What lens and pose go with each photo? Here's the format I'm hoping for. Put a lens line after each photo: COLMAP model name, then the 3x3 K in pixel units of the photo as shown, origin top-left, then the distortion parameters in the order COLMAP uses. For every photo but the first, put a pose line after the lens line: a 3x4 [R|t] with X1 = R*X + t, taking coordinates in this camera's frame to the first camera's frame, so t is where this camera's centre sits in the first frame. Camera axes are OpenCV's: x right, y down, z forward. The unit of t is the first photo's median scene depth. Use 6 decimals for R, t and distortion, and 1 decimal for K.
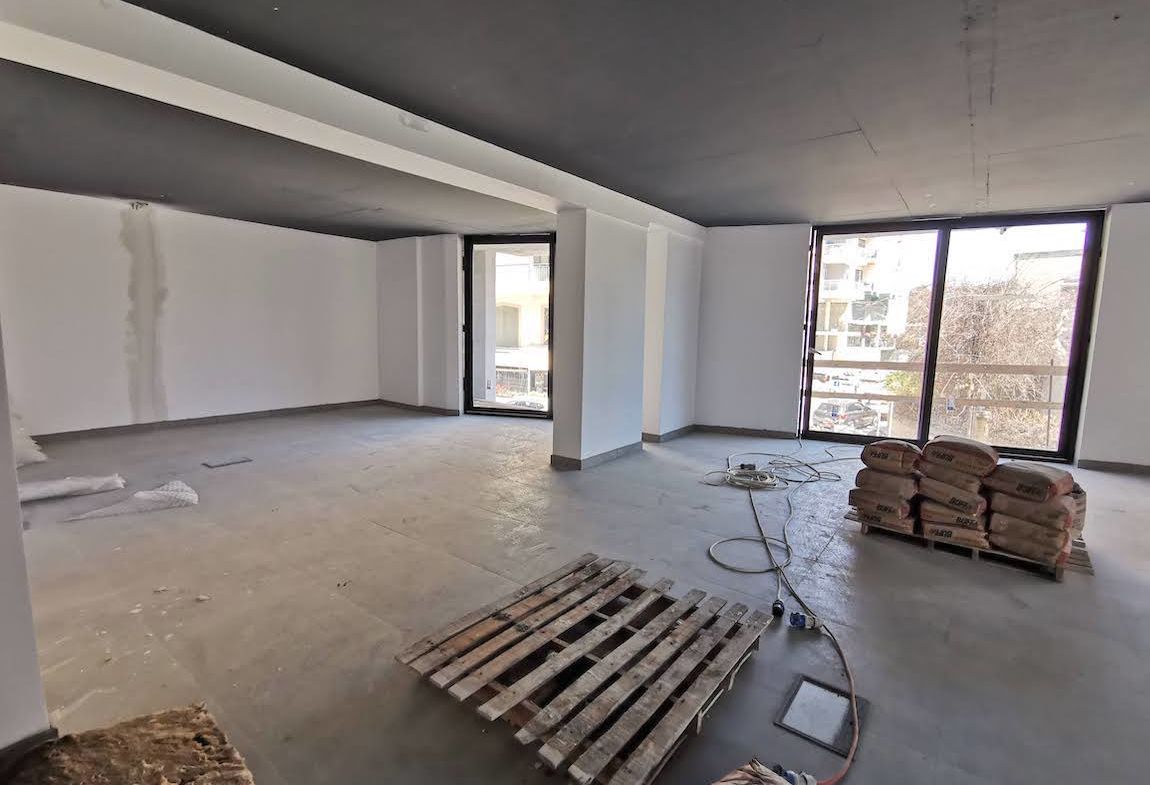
lens RADIAL K [[525.4, 0, 592.0], [0, 525.4, 393.2], [0, 0, 1]] dist [-0.003704, -0.000113]
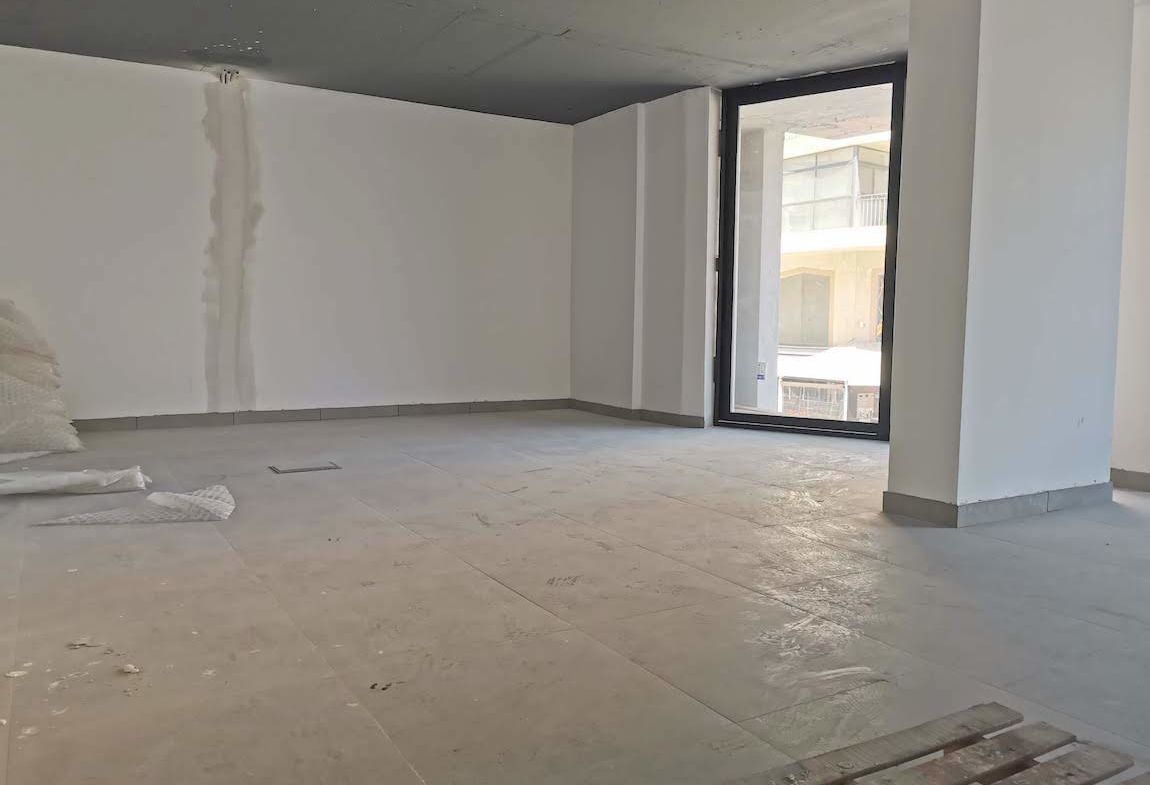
lens RADIAL K [[913.9, 0, 575.0], [0, 913.9, 392.5], [0, 0, 1]] dist [0.010113, -0.000861]
pose [[0.917940, 0.019199, -0.396255, -0.010302], [-0.034763, 0.998879, -0.032132, 0.057916], [0.395194, 0.043270, 0.917578, 0.145835]]
